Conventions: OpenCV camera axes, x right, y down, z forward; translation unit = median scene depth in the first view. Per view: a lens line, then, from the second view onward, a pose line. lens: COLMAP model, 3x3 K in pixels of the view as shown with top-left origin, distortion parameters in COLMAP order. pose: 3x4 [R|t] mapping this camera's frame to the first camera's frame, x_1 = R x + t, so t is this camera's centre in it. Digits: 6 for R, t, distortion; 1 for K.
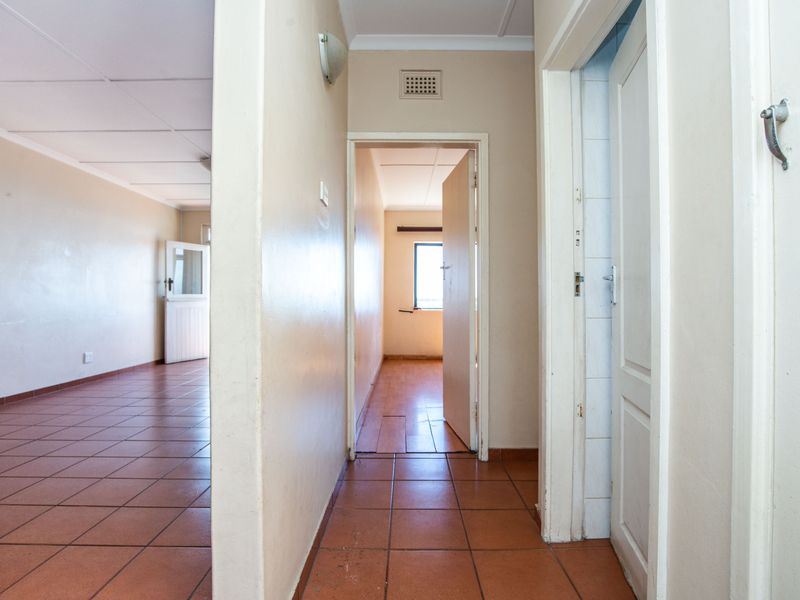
lens RADIAL K [[424.4, 0, 398.2], [0, 424.4, 306.2], [0, 0, 1]] dist [-0.030743, 0.000208]
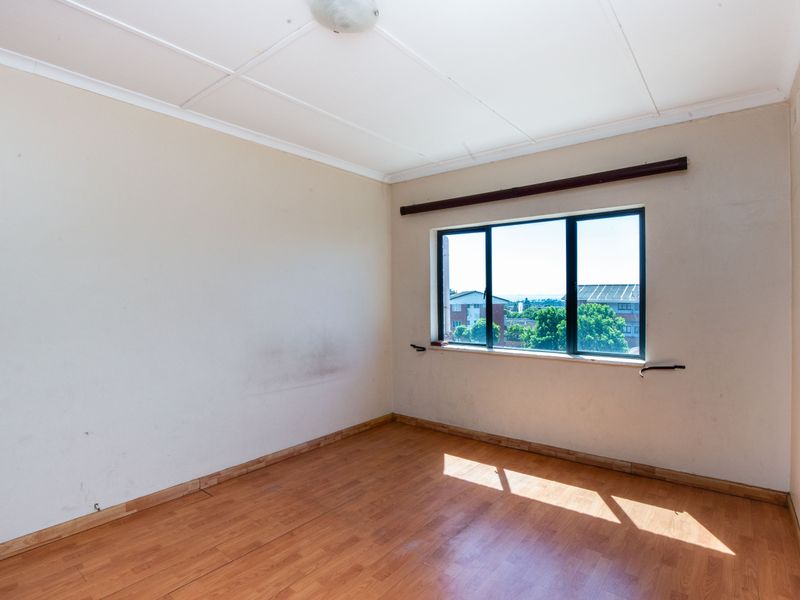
lens RADIAL K [[424.4, 0, 406.6], [0, 424.4, 298.9], [0, 0, 1]] dist [-0.030743, 0.000208]
pose [[0.775626, -0.002901, -0.631186, 0.382789], [0.018004, 0.999684, 0.017529, -0.066214], [0.630936, -0.024960, 0.775433, 0.527527]]
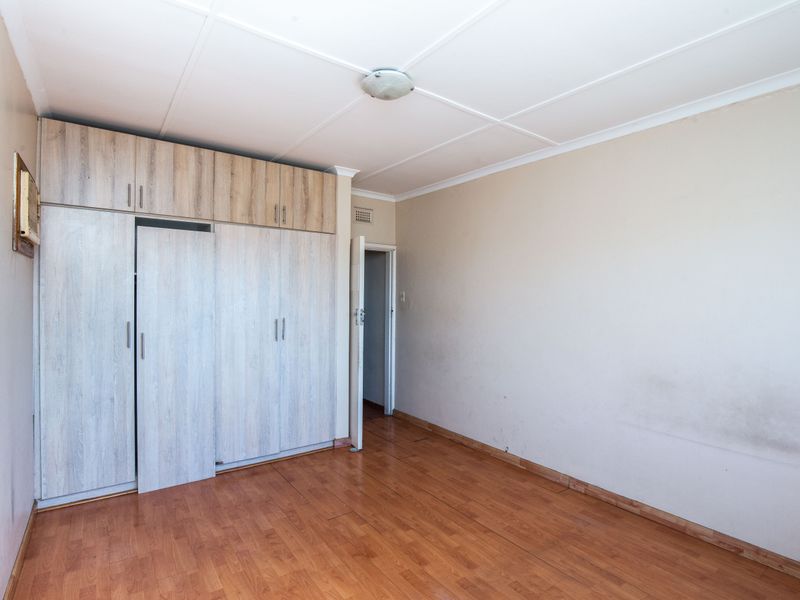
lens RADIAL K [[424.4, 0, 402.4], [0, 424.4, 298.6], [0, 0, 1]] dist [-0.030743, 0.000208]
pose [[-0.816225, -0.011278, -0.577623, 0.369572], [-0.008021, 0.999934, -0.008190, -0.070485], [0.577678, -0.002052, -0.816262, 0.971627]]
